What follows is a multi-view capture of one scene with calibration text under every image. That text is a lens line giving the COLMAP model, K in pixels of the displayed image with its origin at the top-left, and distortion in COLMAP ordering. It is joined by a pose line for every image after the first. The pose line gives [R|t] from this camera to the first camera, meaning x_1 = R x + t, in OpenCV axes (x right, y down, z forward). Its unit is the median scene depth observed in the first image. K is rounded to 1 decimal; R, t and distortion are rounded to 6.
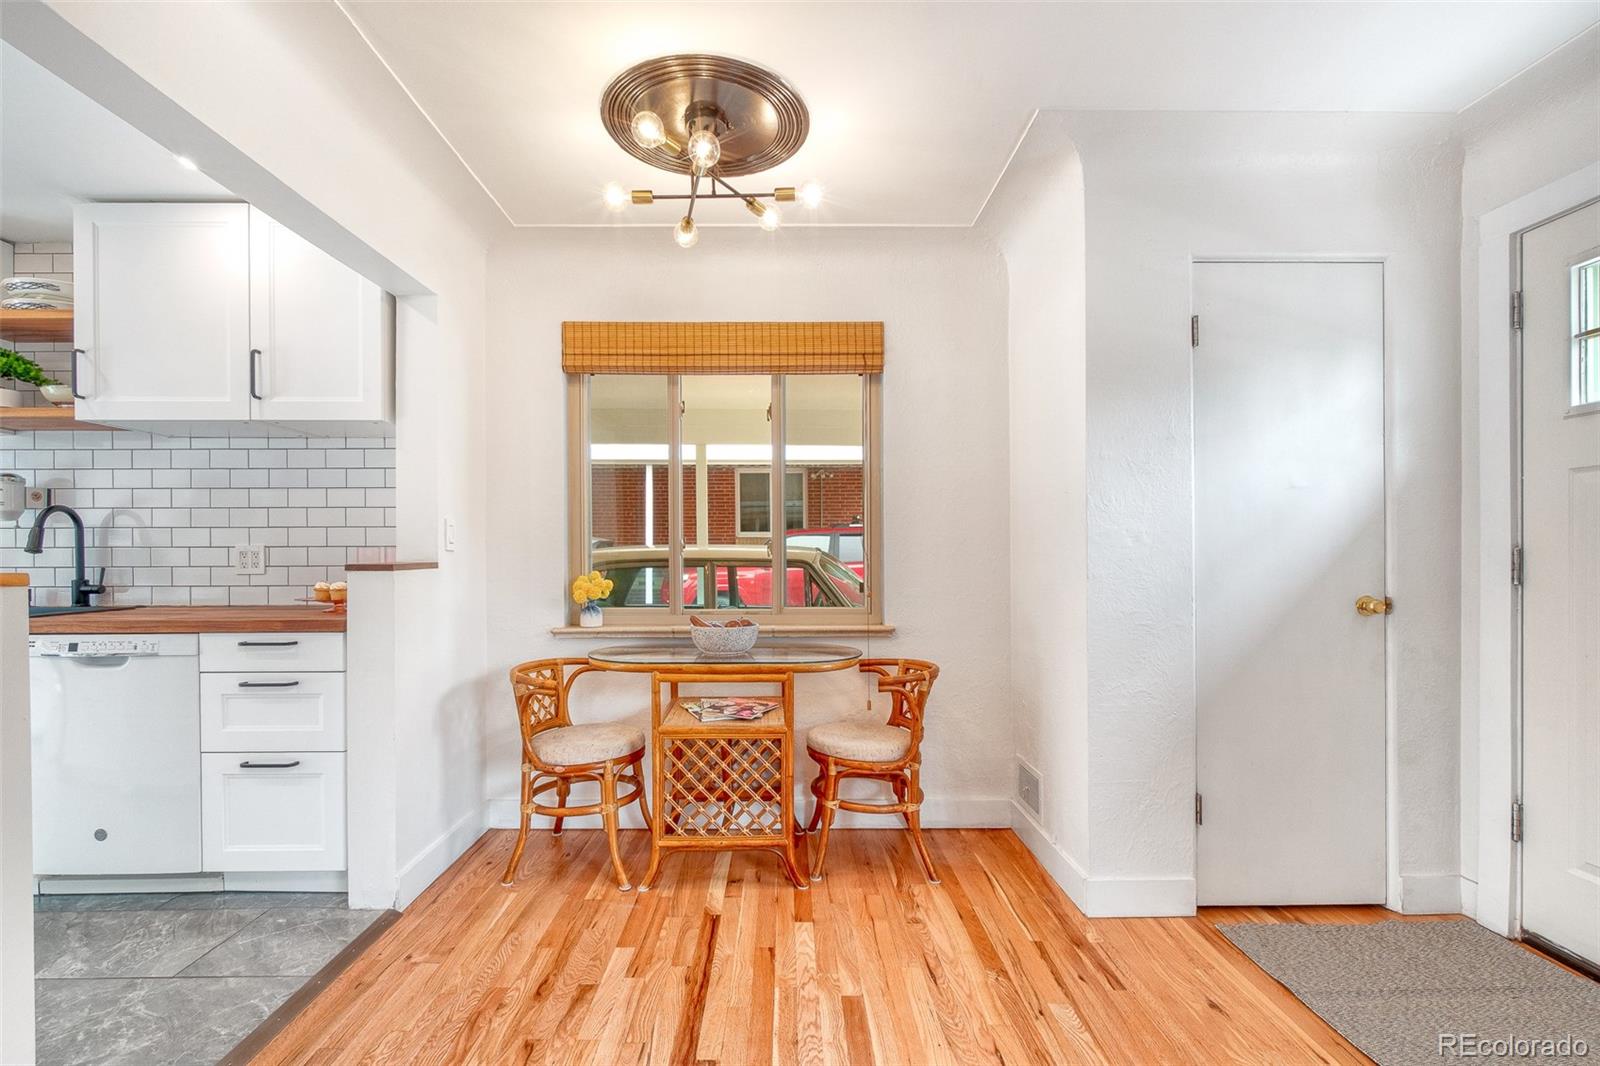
lens RADIAL K [[732.3, 0, 781.7], [0, 732.3, 555.8], [0, 0, 1]] dist [0.001155, -0.000505]
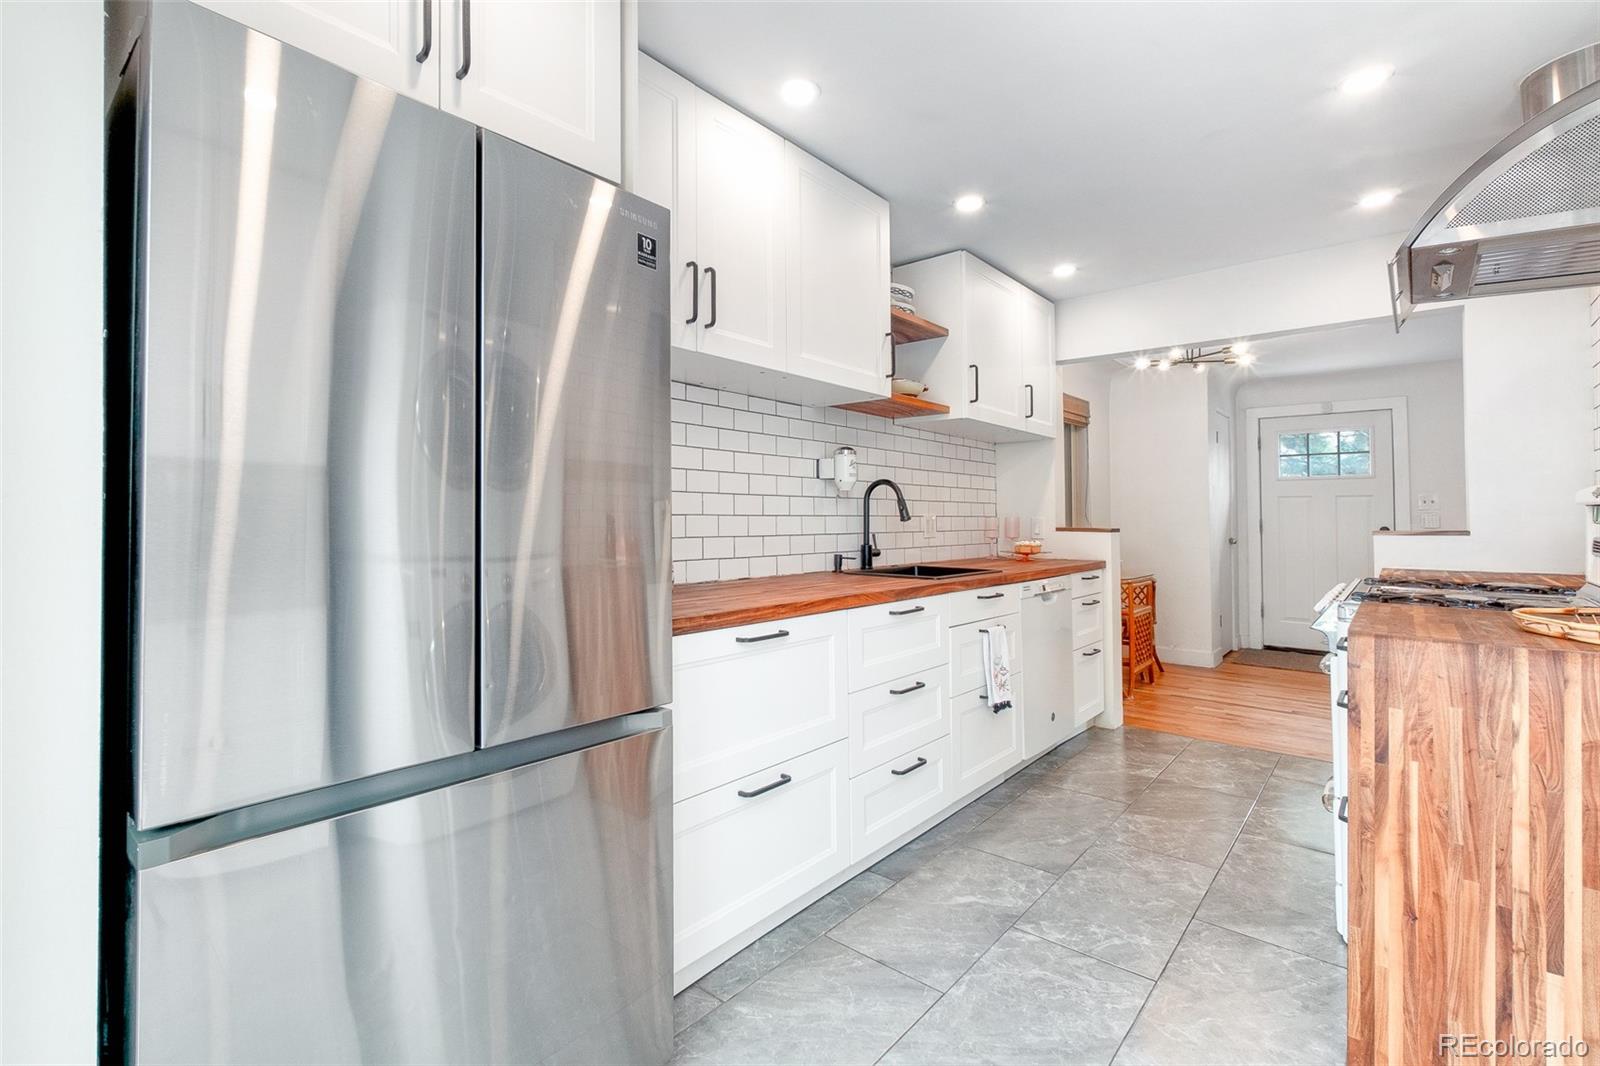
lens RADIAL K [[746.2, 0, 781.8], [0, 746.2, 503.0], [0, 0, 1]] dist [-0.000334, -0.000128]
pose [[0.654023, 0.020413, 0.756199, -1.890938], [0.000567, 0.999622, -0.027475, -0.000064], [-0.756475, 0.018398, 0.653764, 0.343272]]
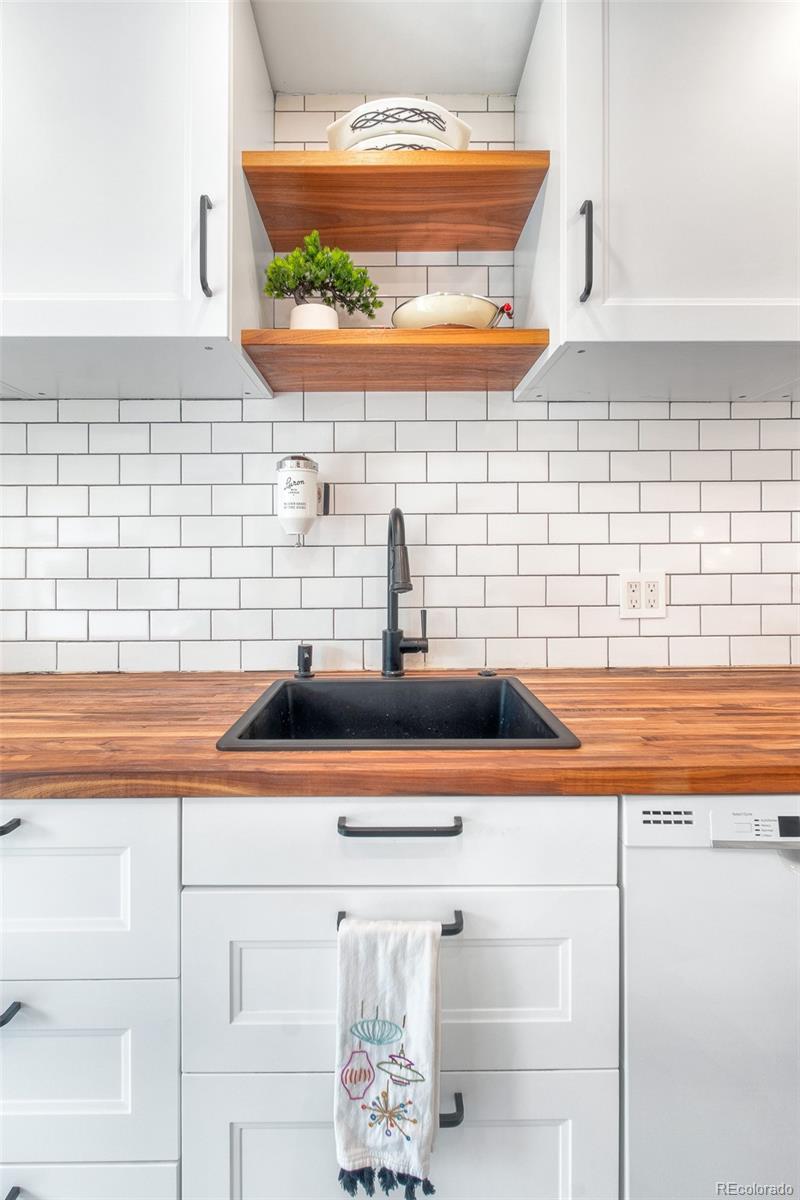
lens RADIAL K [[550.1, 0, 393.8], [0, 550.1, 551.6], [0, 0, 1]] dist [-0.001790, -0.000076]
pose [[0.999993, -0.003723, -0.000446, -0.942637], [0.003721, 0.999984, -0.004143, -0.031079], [0.000461, 0.004142, 0.999991, 0.530413]]
